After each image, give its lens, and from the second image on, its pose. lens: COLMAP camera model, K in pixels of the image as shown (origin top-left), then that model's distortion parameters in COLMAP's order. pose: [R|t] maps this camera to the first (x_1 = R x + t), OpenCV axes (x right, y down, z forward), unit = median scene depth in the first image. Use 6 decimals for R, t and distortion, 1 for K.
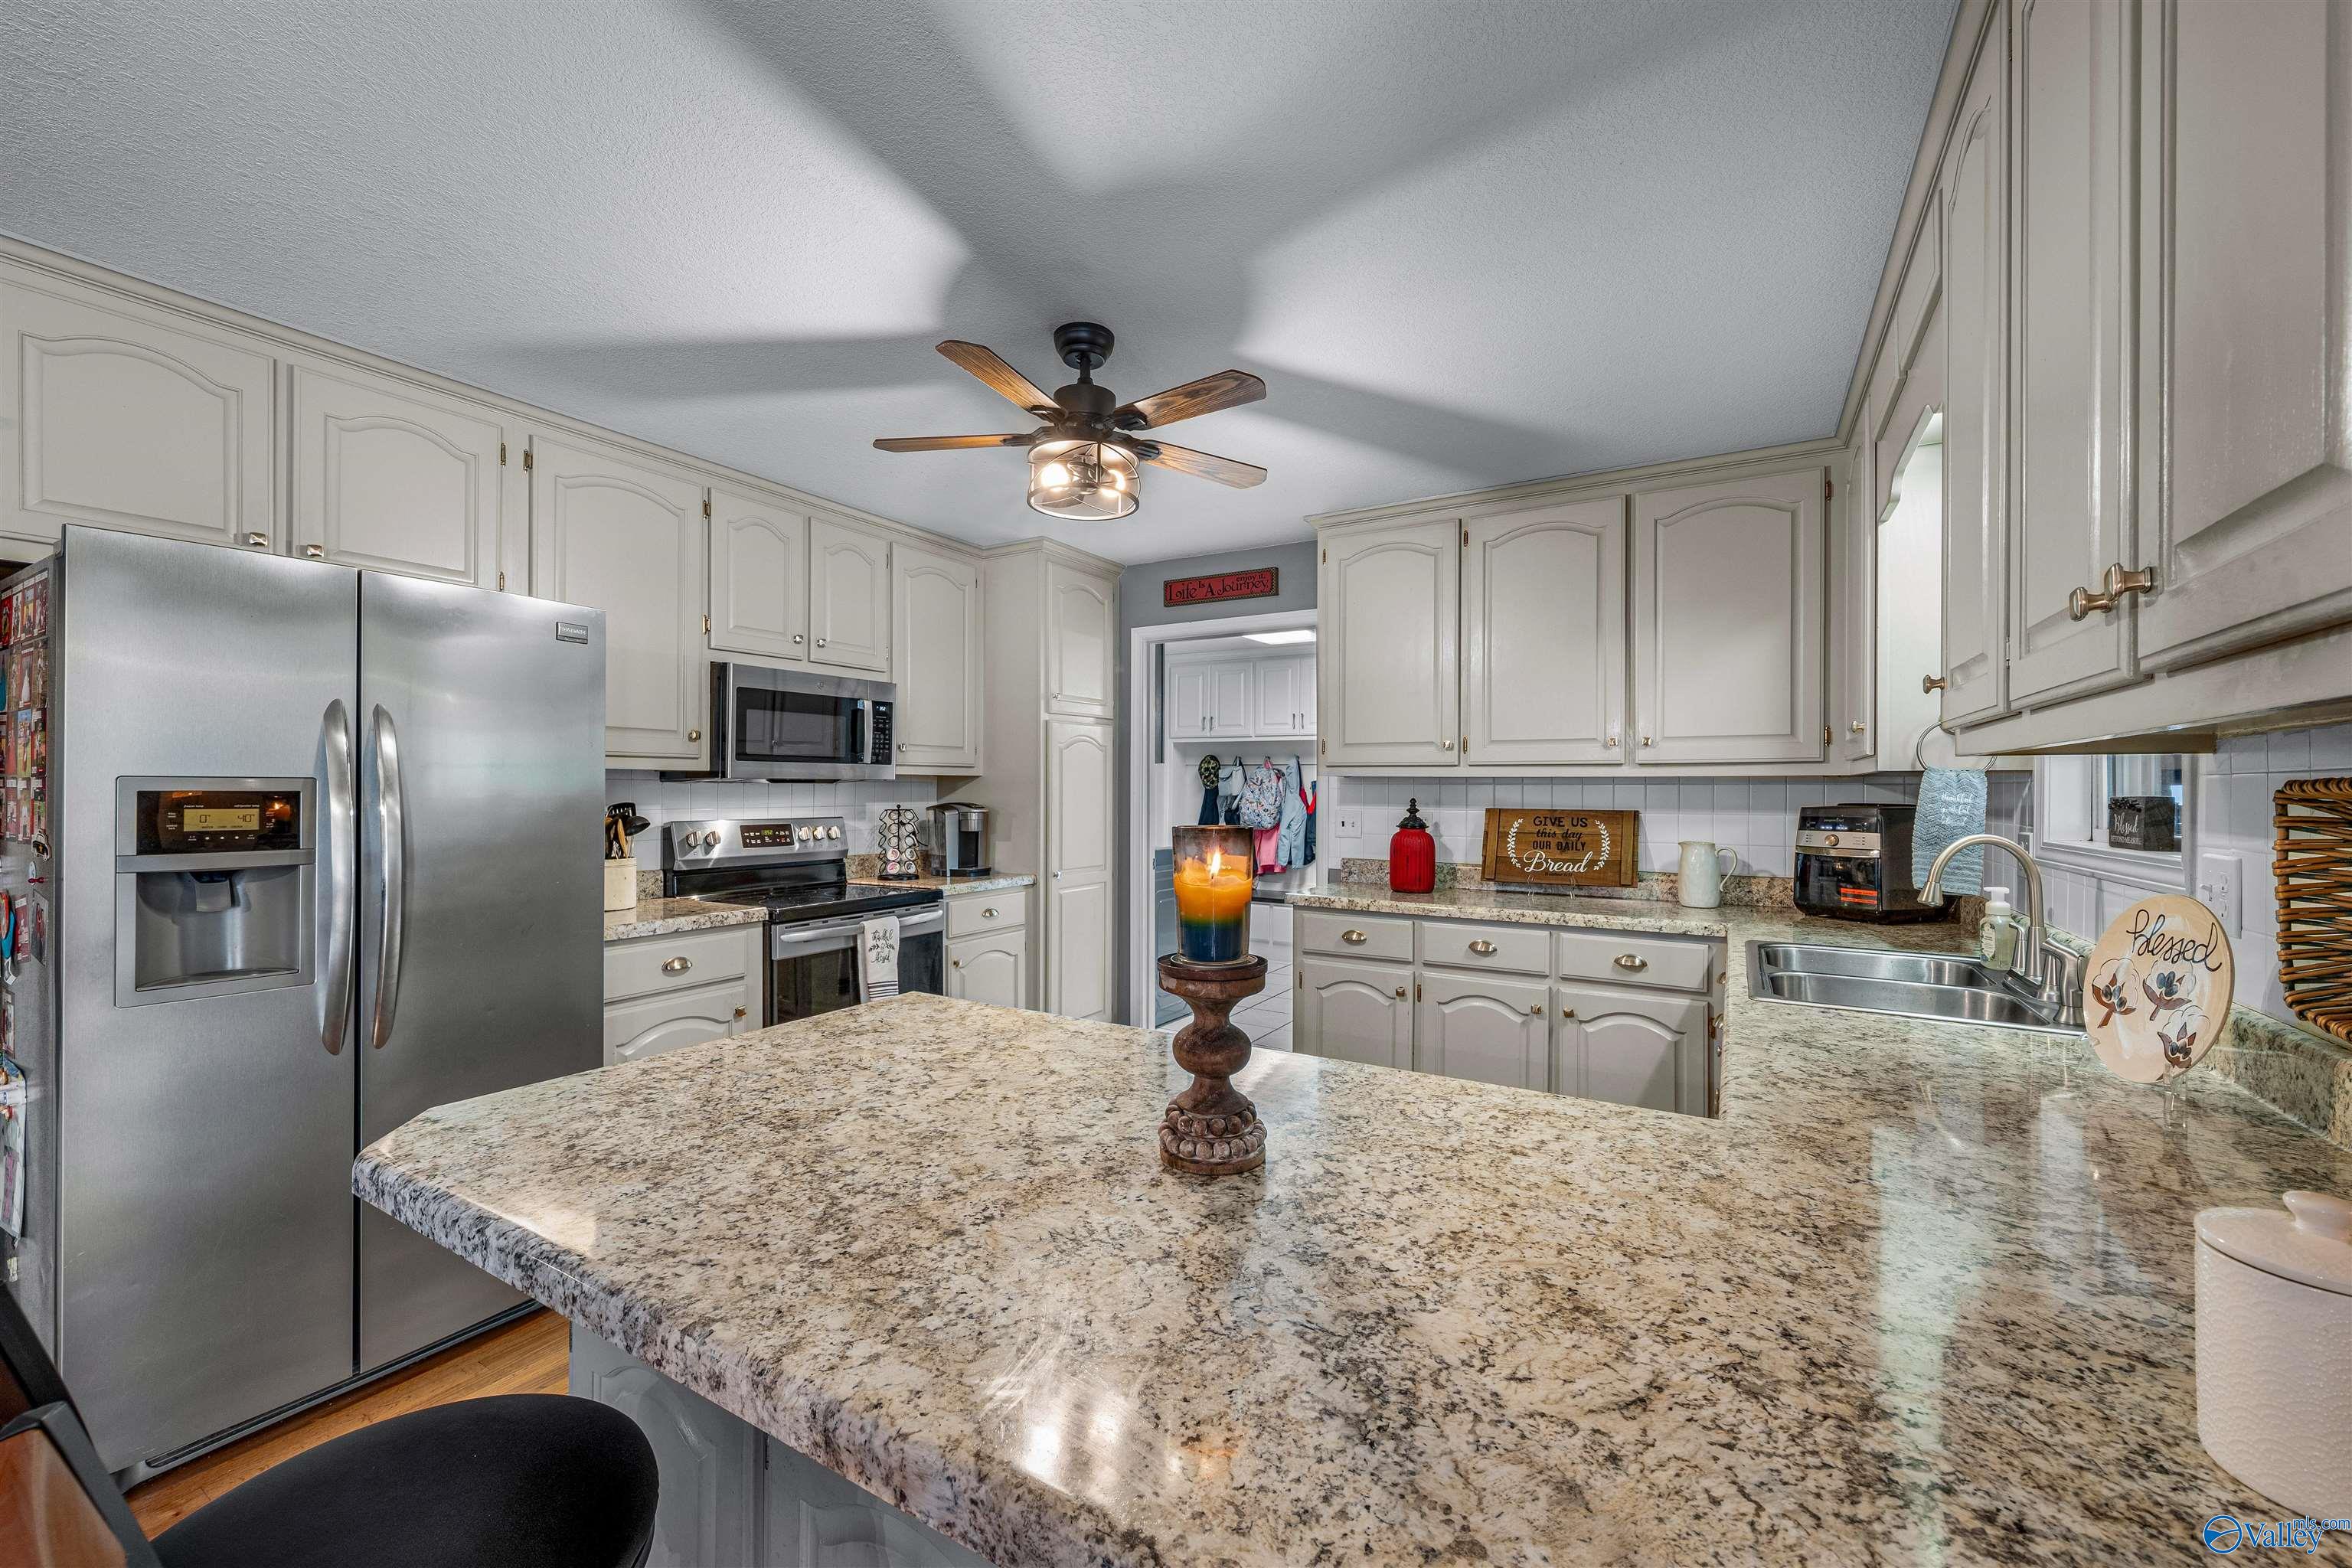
lens RADIAL K [[937.3, 0, 1161.8], [0, 937.3, 783.3], [0, 0, 1]] dist [-0.003988, -0.000488]
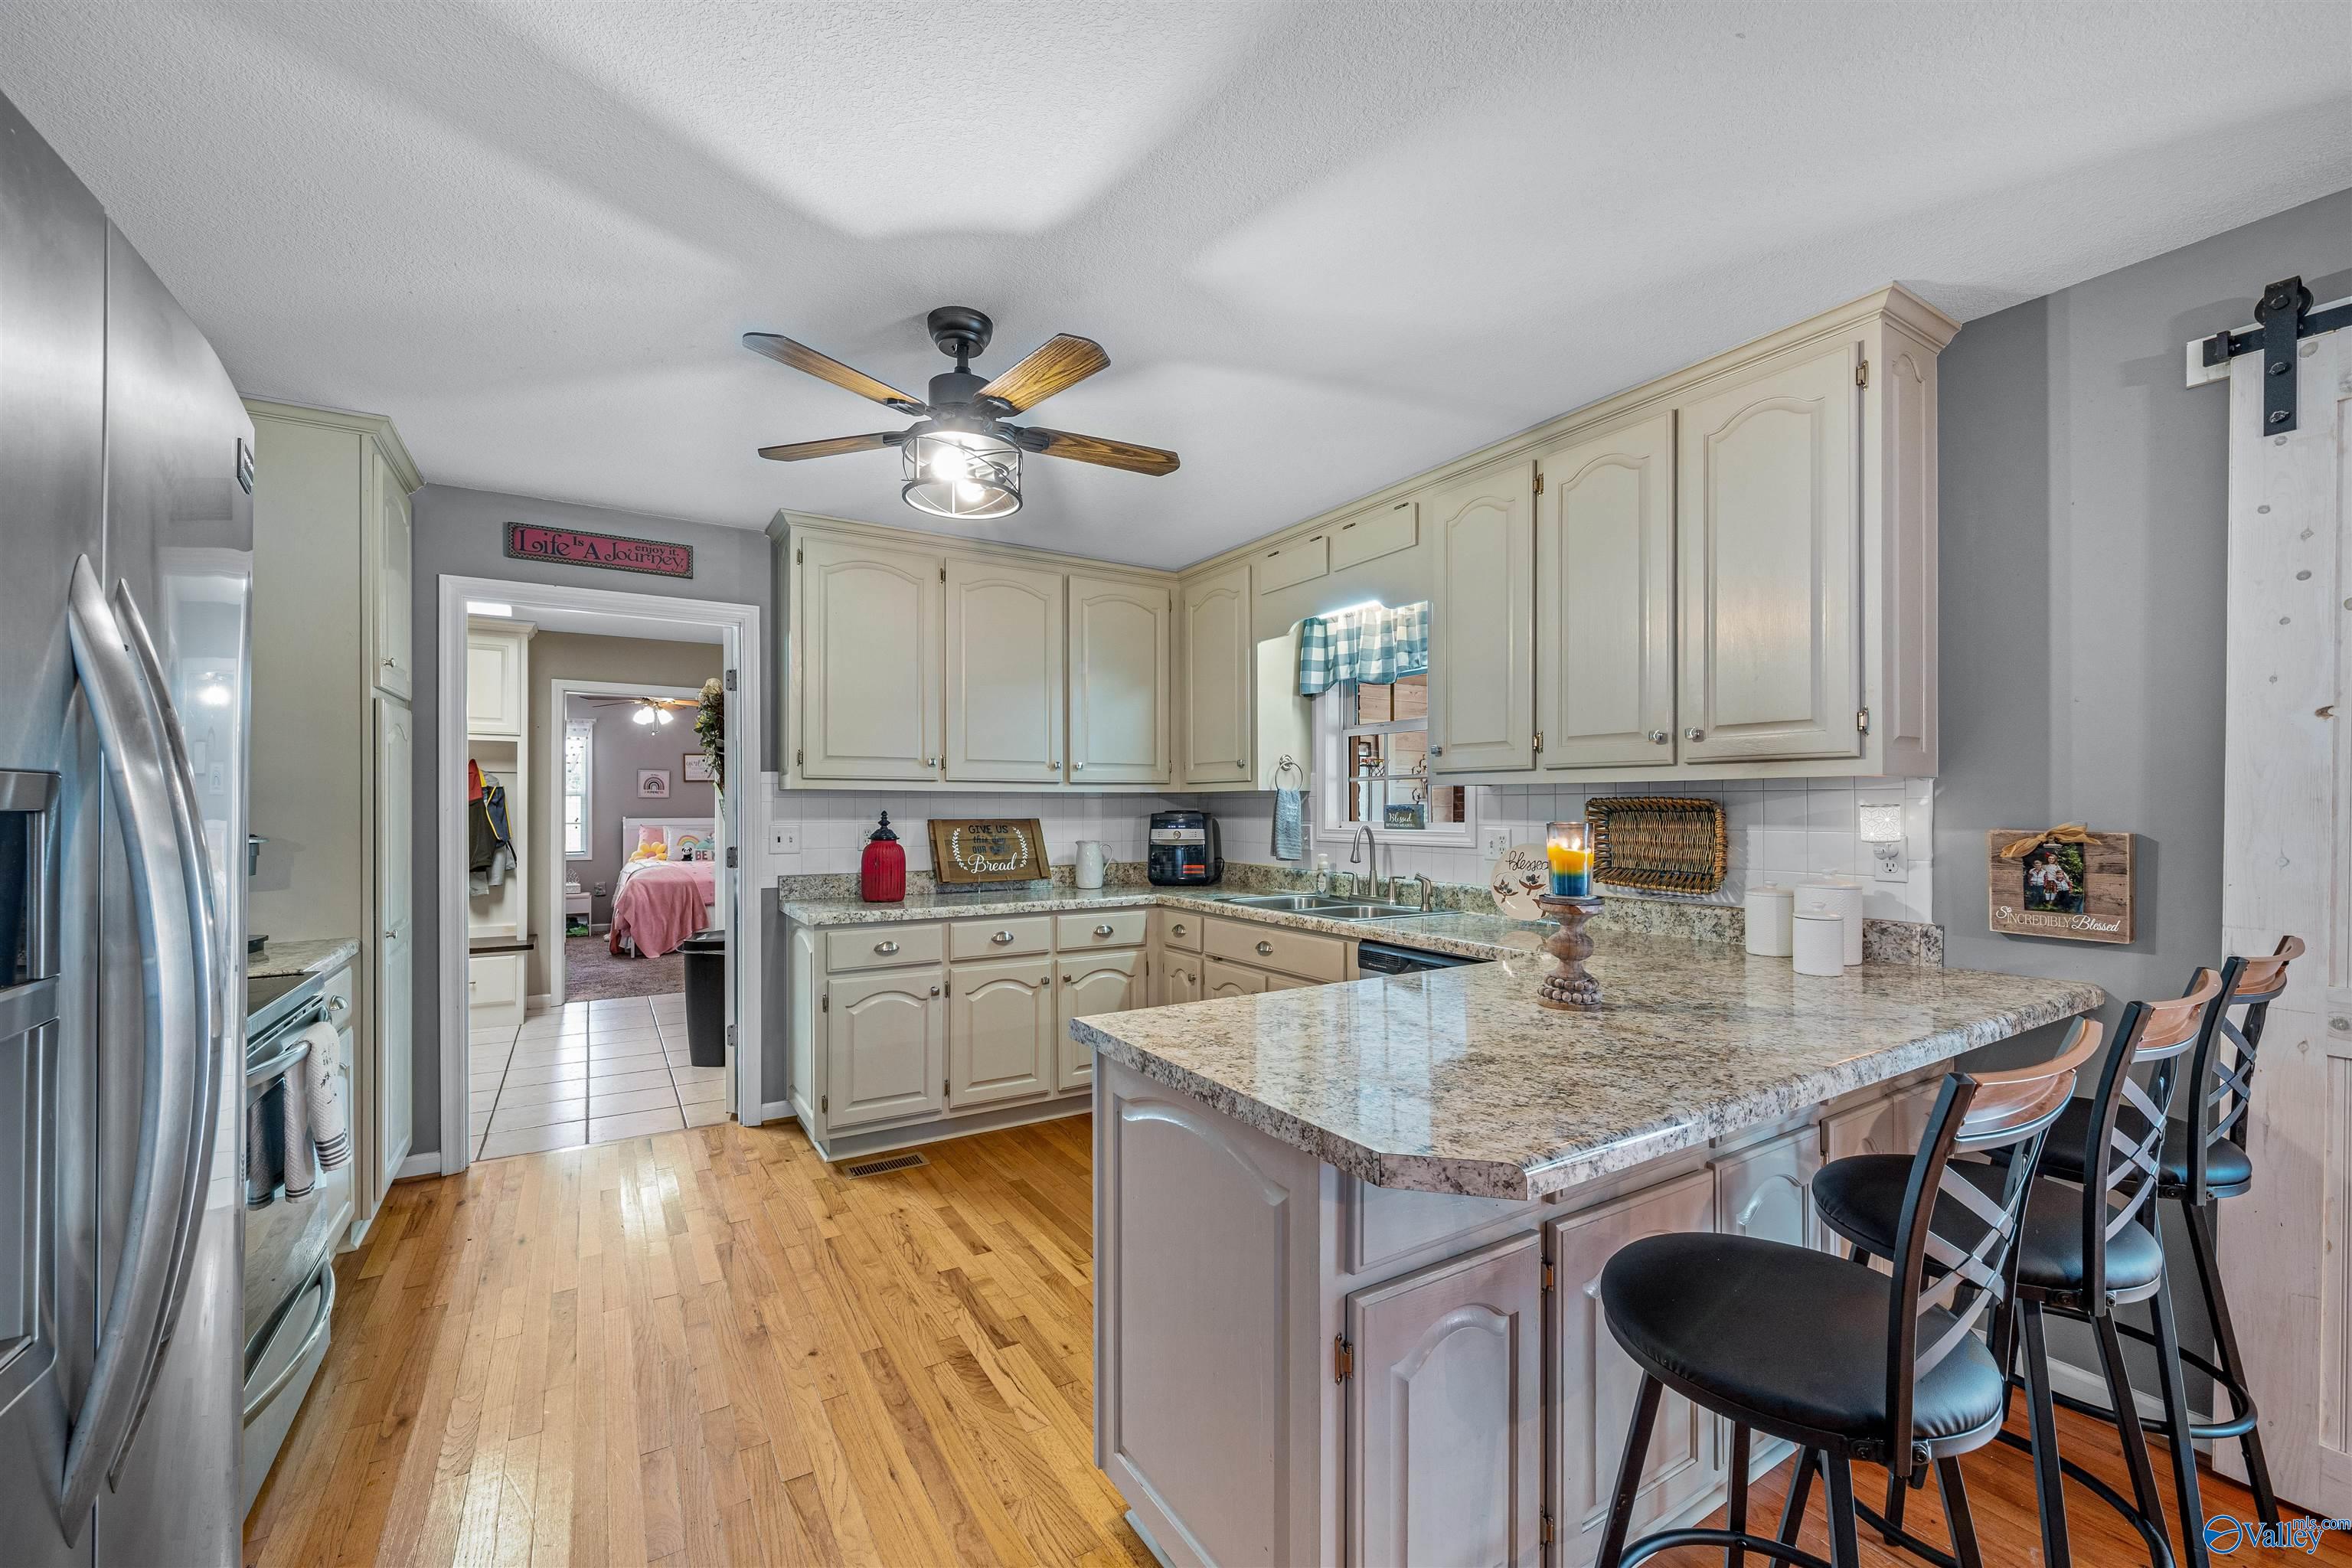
lens RADIAL K [[937.3, 0, 1179.1], [0, 937.3, 806.0], [0, 0, 1]] dist [-0.003988, -0.000488]
pose [[0.453728, -0.009234, 0.891092, -0.564855], [-0.004669, 0.999908, 0.012738, -0.005110], [-0.891128, -0.009940, 0.453644, 0.258454]]
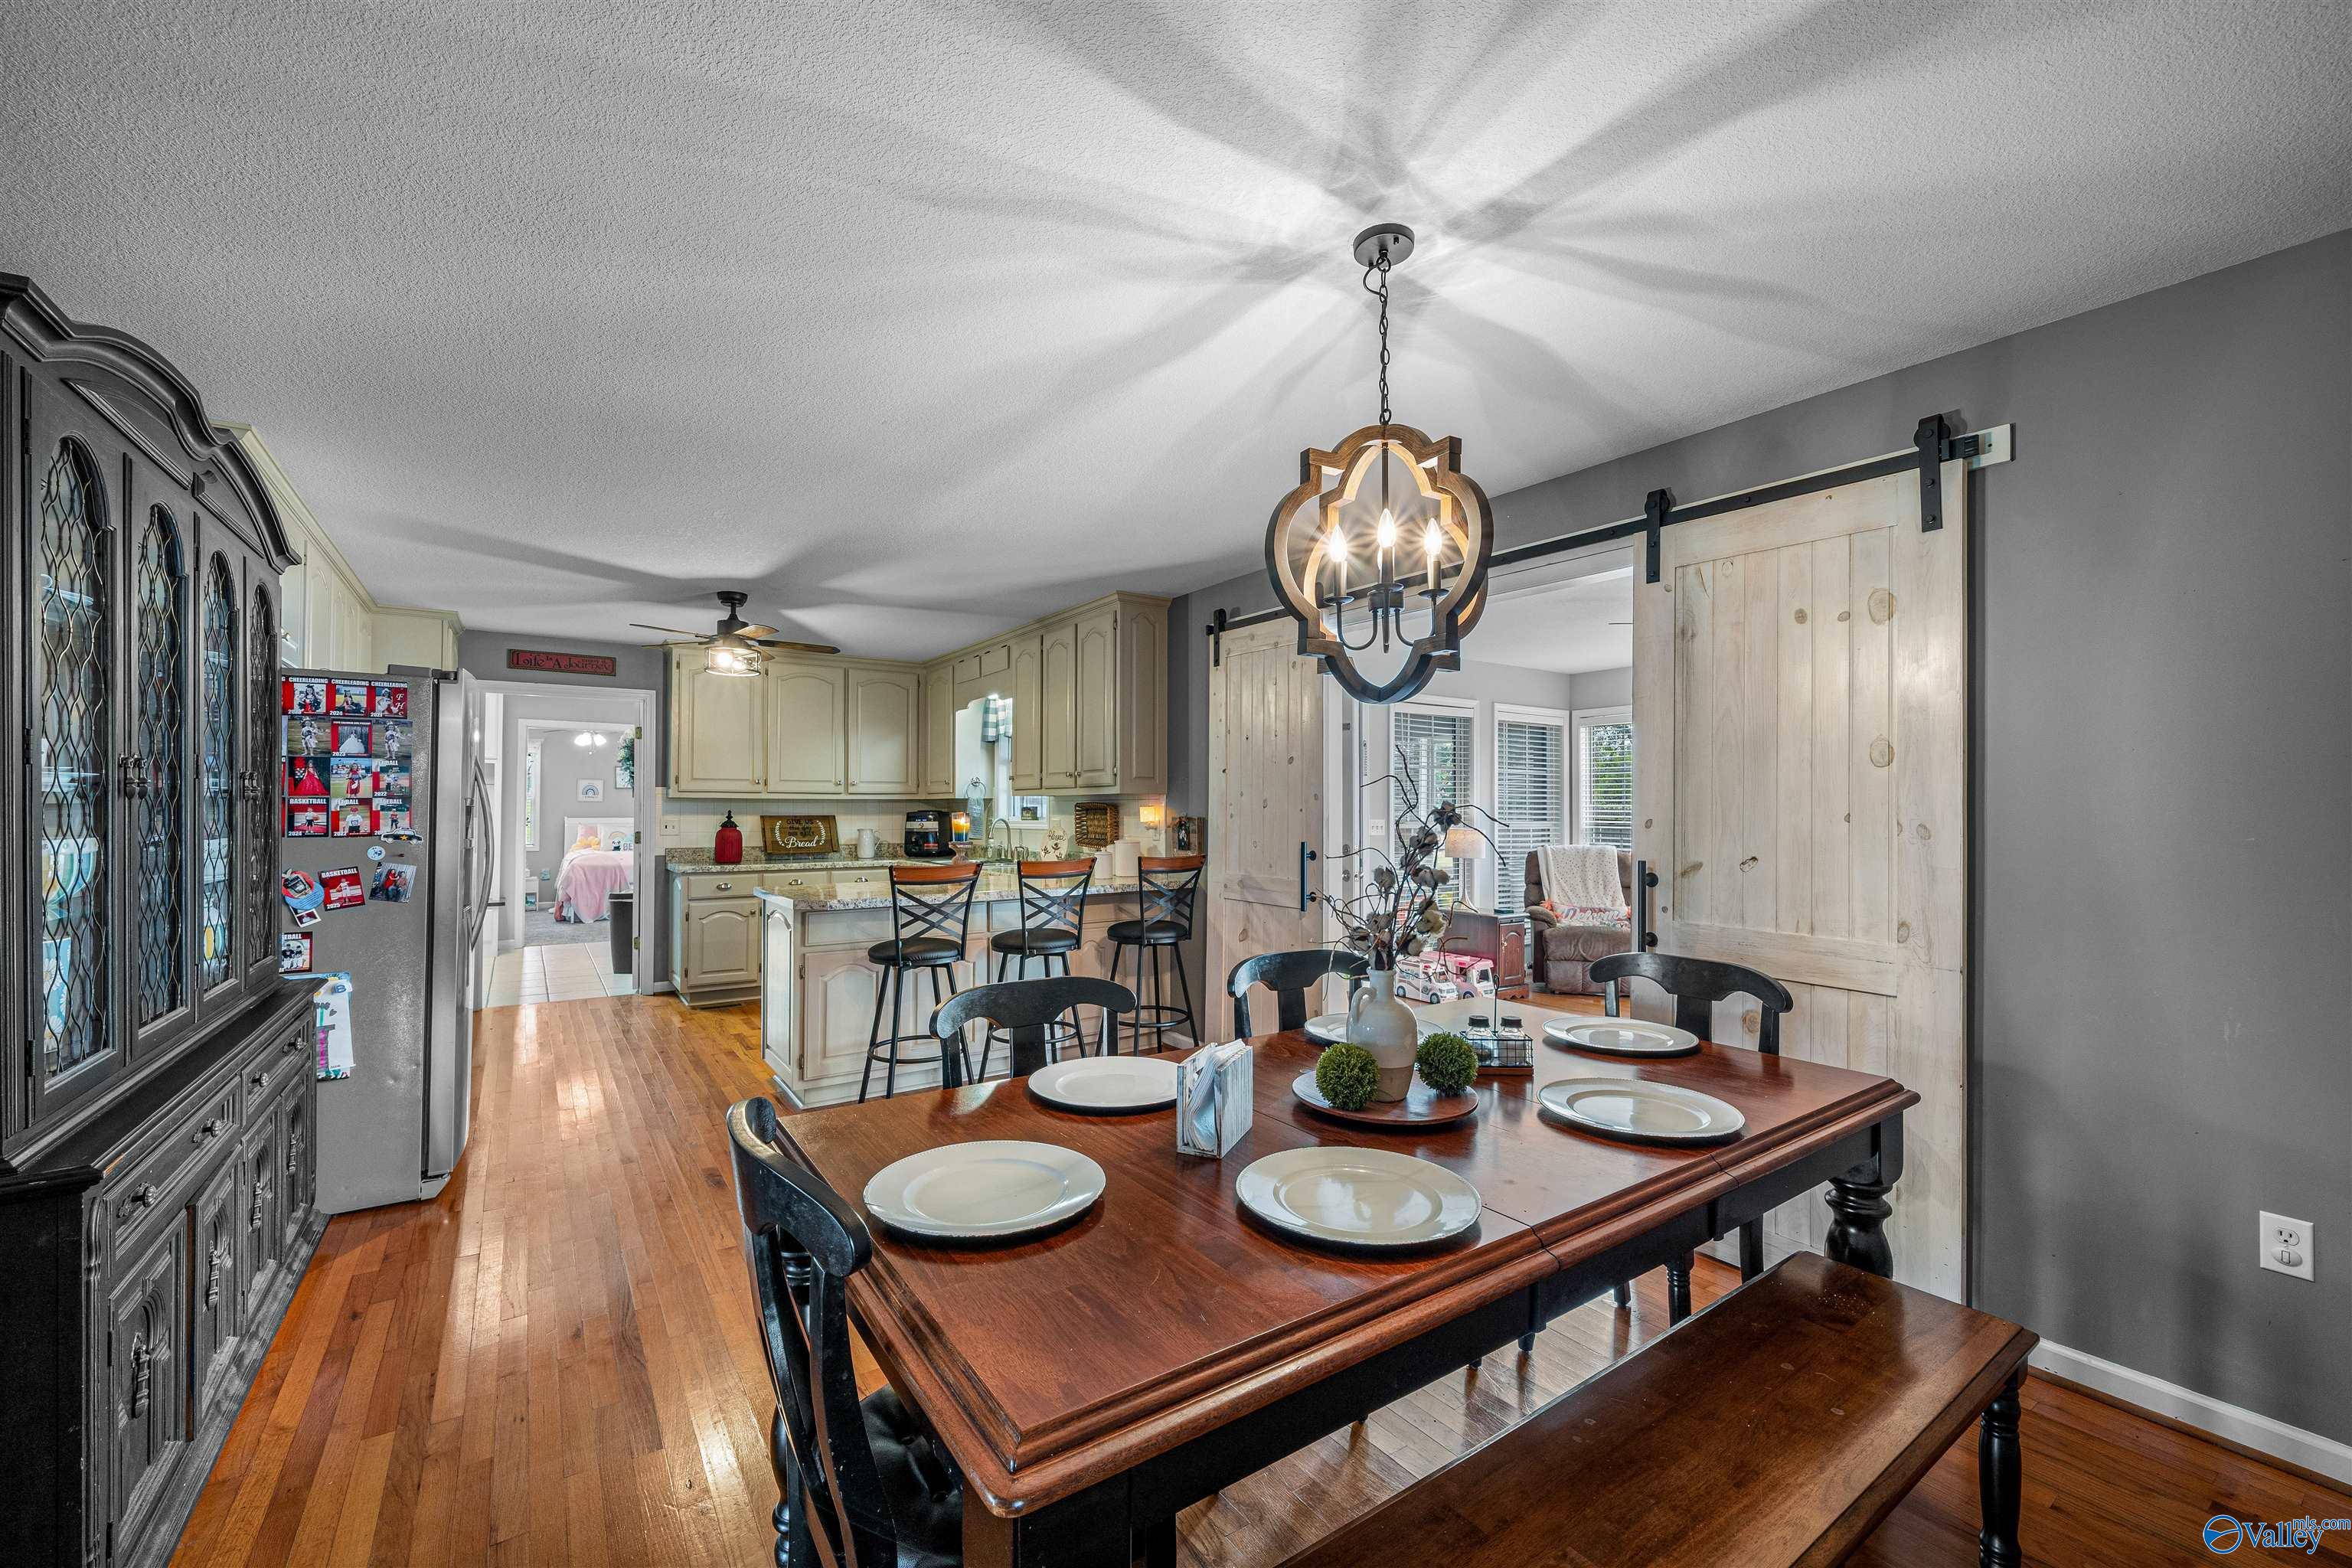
lens RADIAL K [[937.3, 0, 1170.6], [0, 937.3, 788.4], [0, 0, 1]] dist [-0.003988, -0.000488]
pose [[0.413444, 0.009322, 0.910482, -1.110224], [-0.004487, 0.999956, -0.008200, -0.016379], [-0.910519, -0.000695, 0.413468, -0.551658]]
